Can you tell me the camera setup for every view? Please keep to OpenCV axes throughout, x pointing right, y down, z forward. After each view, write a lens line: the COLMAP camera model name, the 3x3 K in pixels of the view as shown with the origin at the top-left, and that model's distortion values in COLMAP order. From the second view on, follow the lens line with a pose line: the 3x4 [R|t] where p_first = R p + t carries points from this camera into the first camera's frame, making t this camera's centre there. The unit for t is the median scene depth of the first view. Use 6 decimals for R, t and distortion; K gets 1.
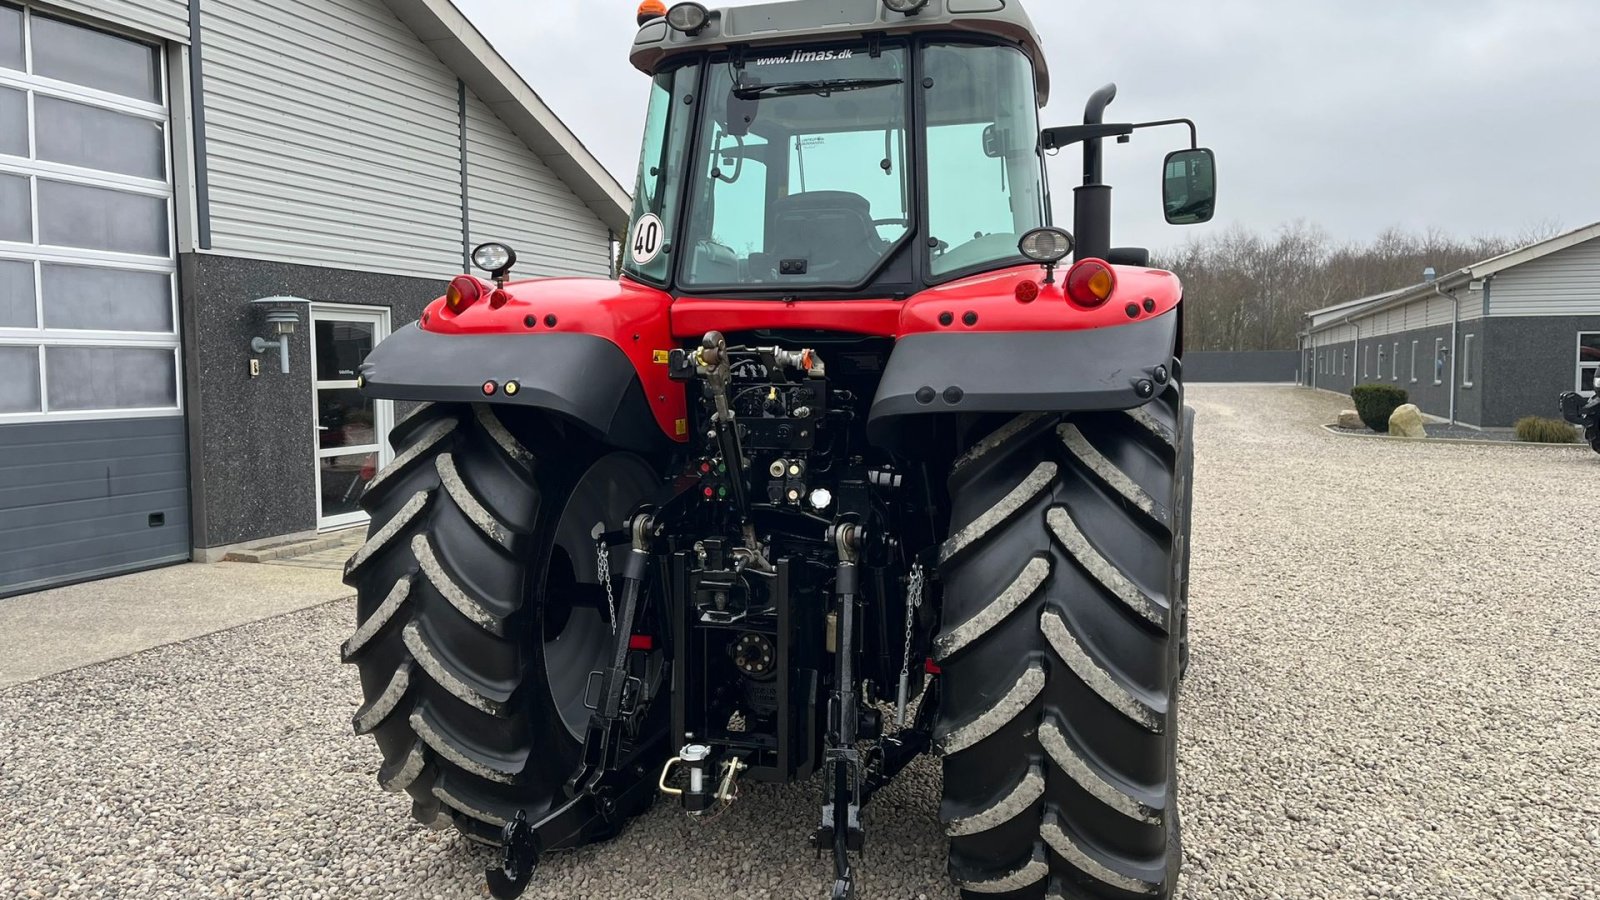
lens RADIAL K [[1204.2, 0, 782.0], [0, 1204.2, 453.2], [0, 0, 1]] dist [0.063270, -0.072830]
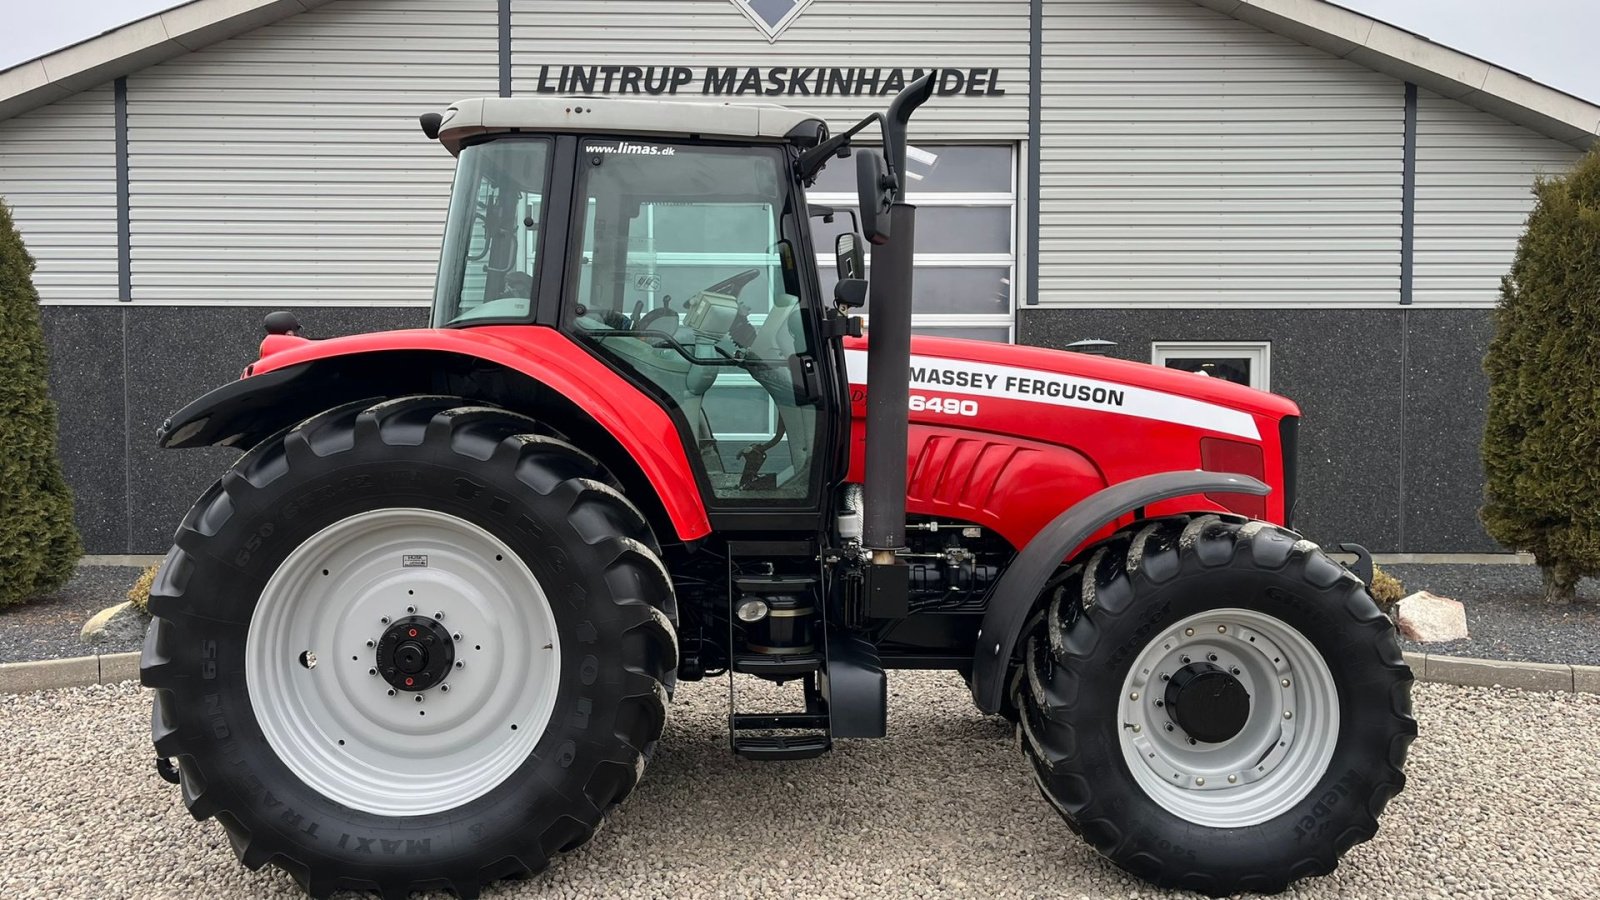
lens RADIAL K [[1204.2, 0, 784.9], [0, 1204.2, 440.6], [0, 0, 1]] dist [0.063270, -0.072830]
pose [[0.350082, 0.040625, -0.935838, 1.069945], [-0.070529, 0.997366, 0.016913, -0.068826], [0.934060, 0.060083, 0.352026, 0.679001]]
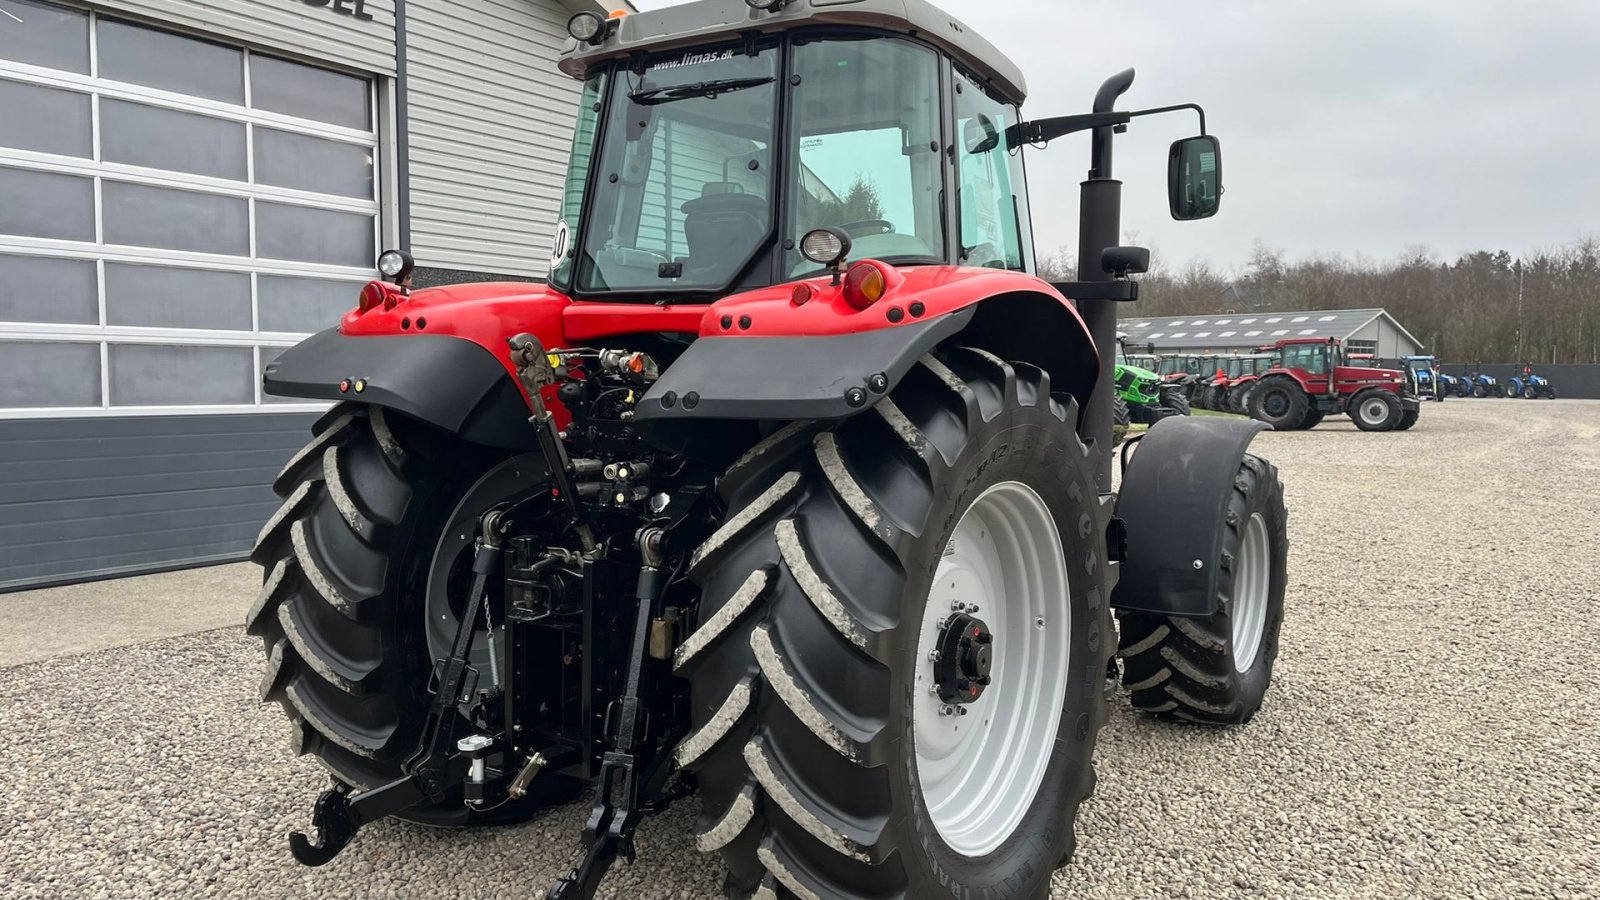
lens RADIAL K [[1204.2, 0, 780.7], [0, 1204.2, 457.1], [0, 0, 1]] dist [0.063270, -0.072830]
pose [[0.965300, 0.030851, -0.259315, 0.279708], [-0.031407, 0.999505, 0.002000, -0.003624], [0.259249, 0.006214, 0.965791, 0.045196]]
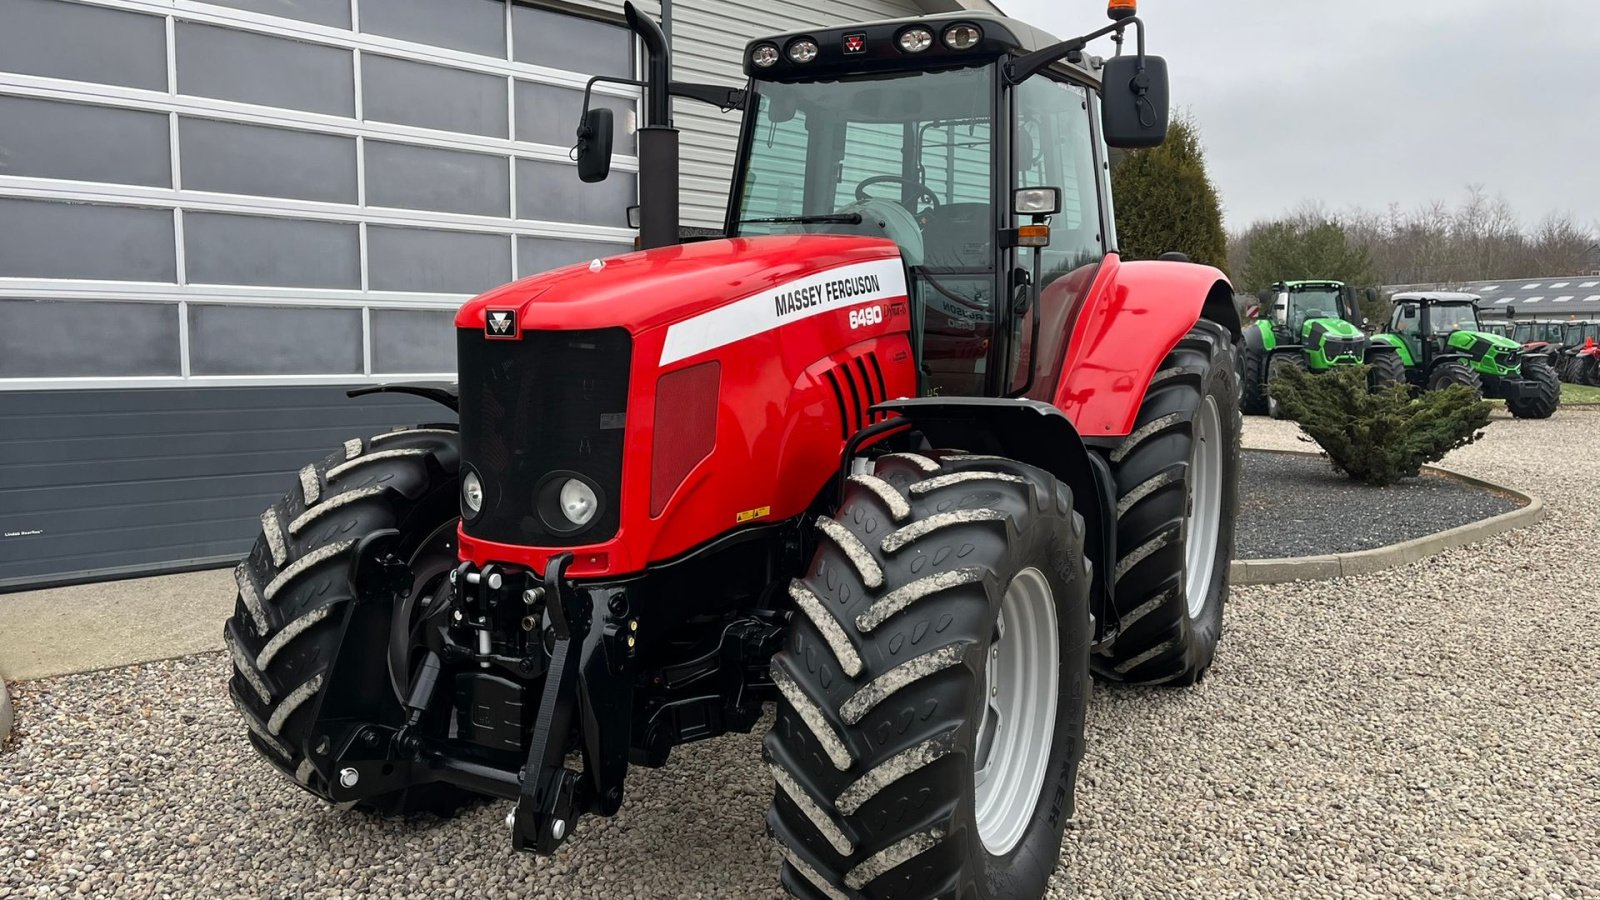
lens RADIAL K [[1204.2, 0, 805.2], [0, 1204.2, 450.8], [0, 0, 1]] dist [0.063270, -0.072830]
pose [[0.887327, 0.050711, -0.458343, 0.215995], [-0.042767, 0.998701, 0.027701, -0.007655], [0.459152, -0.004978, 0.888344, 0.254003]]
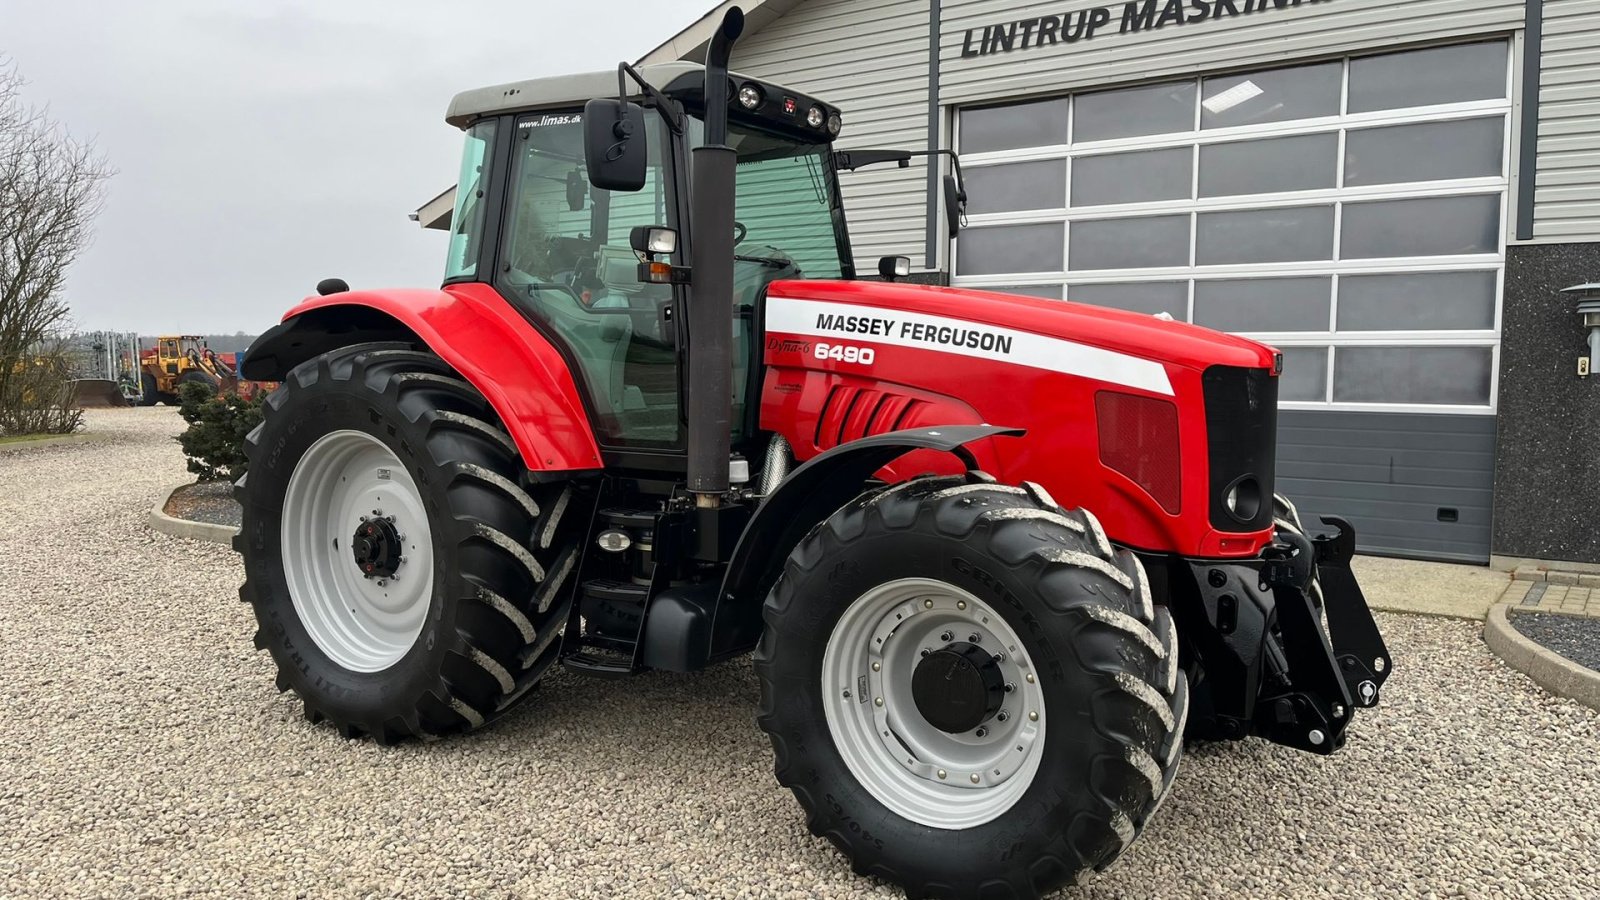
lens RADIAL K [[1204.2, 0, 800.8], [0, 1204.2, 452.7], [0, 0, 1]] dist [0.063270, -0.072830]
pose [[-0.259517, 0.073801, -0.962914, 1.117161], [-0.075587, 0.992465, 0.096438, -0.101074], [0.962776, 0.097811, -0.251983, 1.355734]]
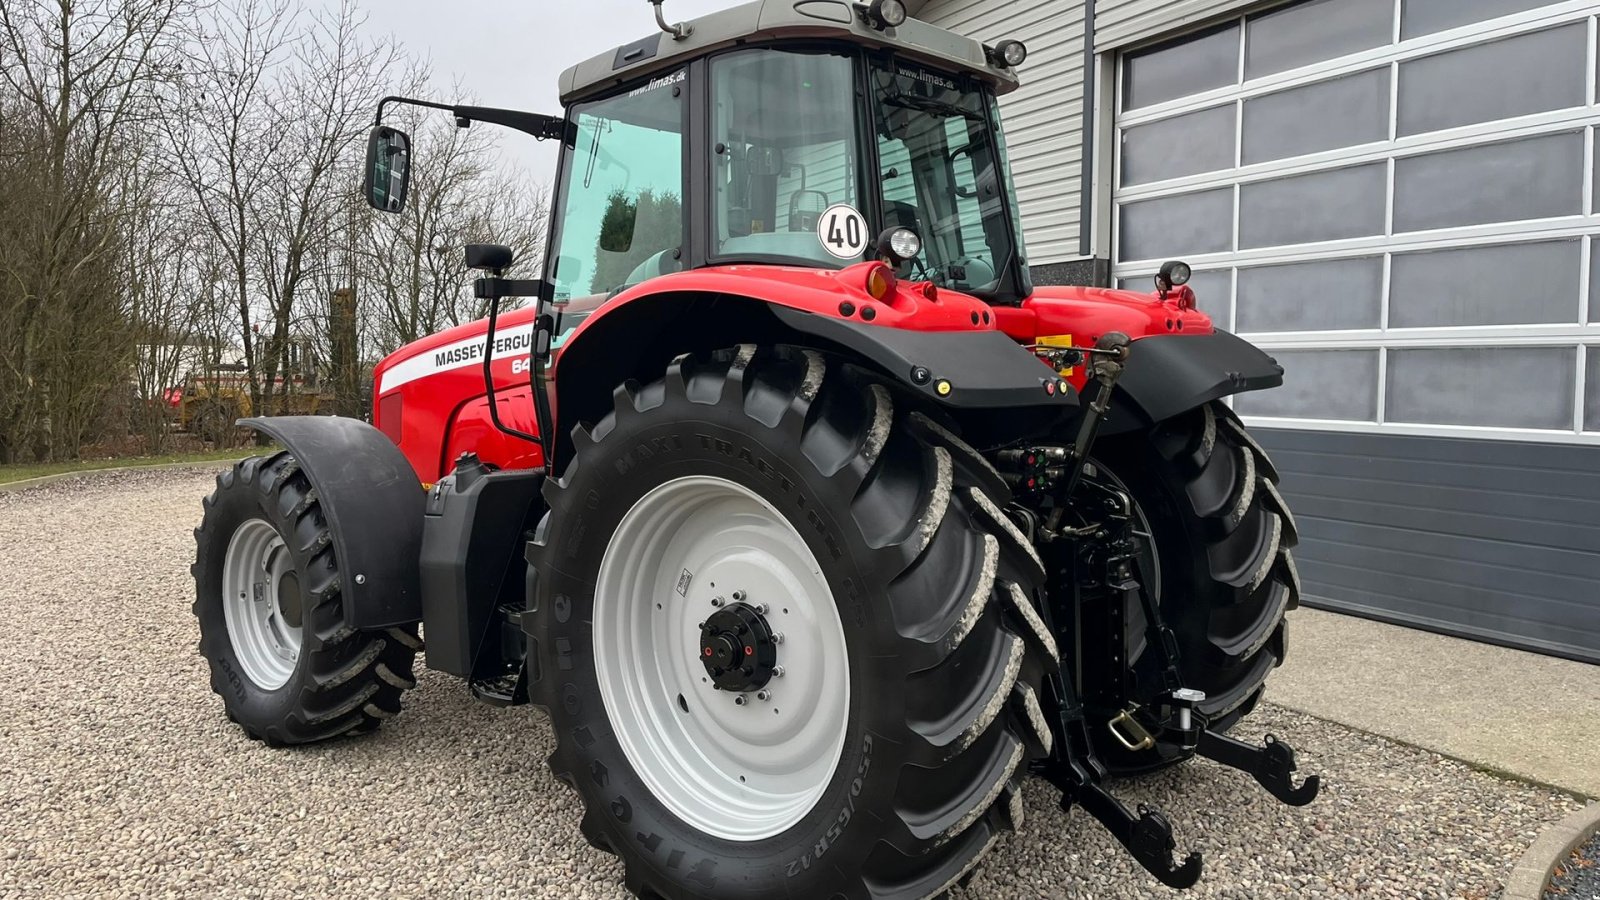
lens RADIAL K [[1204.2, 0, 782.0], [0, 1204.2, 429.7], [0, 0, 1]] dist [0.063270, -0.072830]
pose [[-0.666100, 0.037988, -0.744894, 0.512526], [-0.054869, 0.993500, 0.099731, -0.140713], [0.743841, 0.107302, -0.659687, 1.902091]]
